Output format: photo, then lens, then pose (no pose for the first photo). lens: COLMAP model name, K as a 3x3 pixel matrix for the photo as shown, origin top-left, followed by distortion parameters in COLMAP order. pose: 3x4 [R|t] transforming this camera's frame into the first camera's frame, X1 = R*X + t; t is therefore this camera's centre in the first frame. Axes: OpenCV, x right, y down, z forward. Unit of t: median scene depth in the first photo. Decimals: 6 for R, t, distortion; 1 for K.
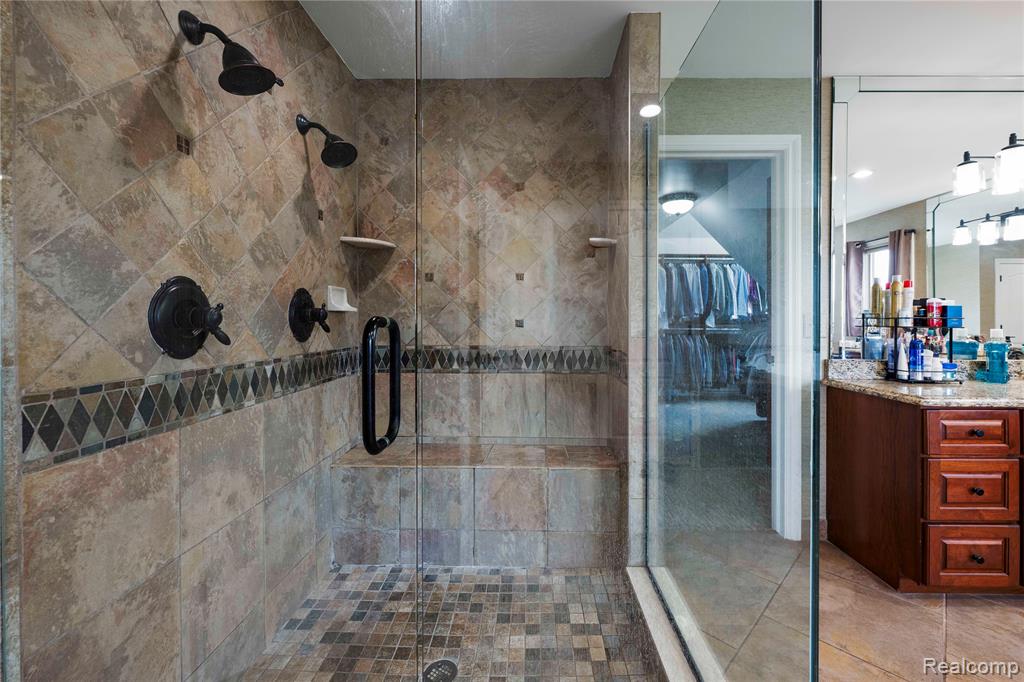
lens RADIAL K [[422.0, 0, 530.8], [0, 422.0, 321.4], [0, 0, 1]] dist [0.004081, 0.000456]
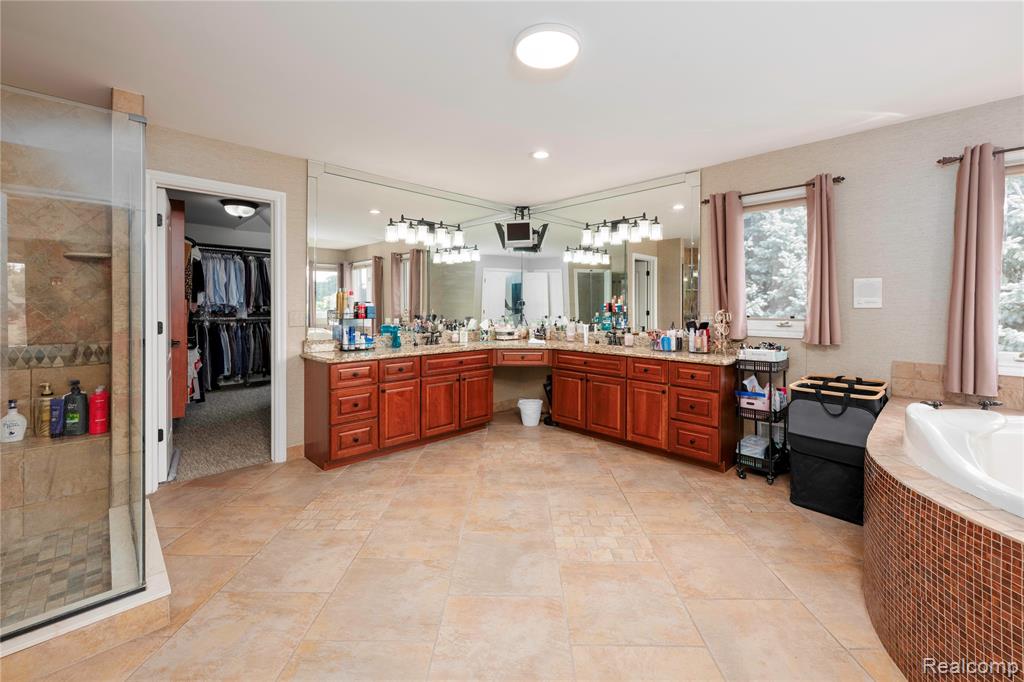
lens RADIAL K [[422.0, 0, 504.8], [0, 422.0, 307.0], [0, 0, 1]] dist [0.004081, 0.000456]
pose [[0.719457, -0.003223, 0.694530, 0.189245], [0.001928, 0.999995, 0.002643, -0.043606], [-0.694535, -0.000563, 0.719459, -0.771564]]
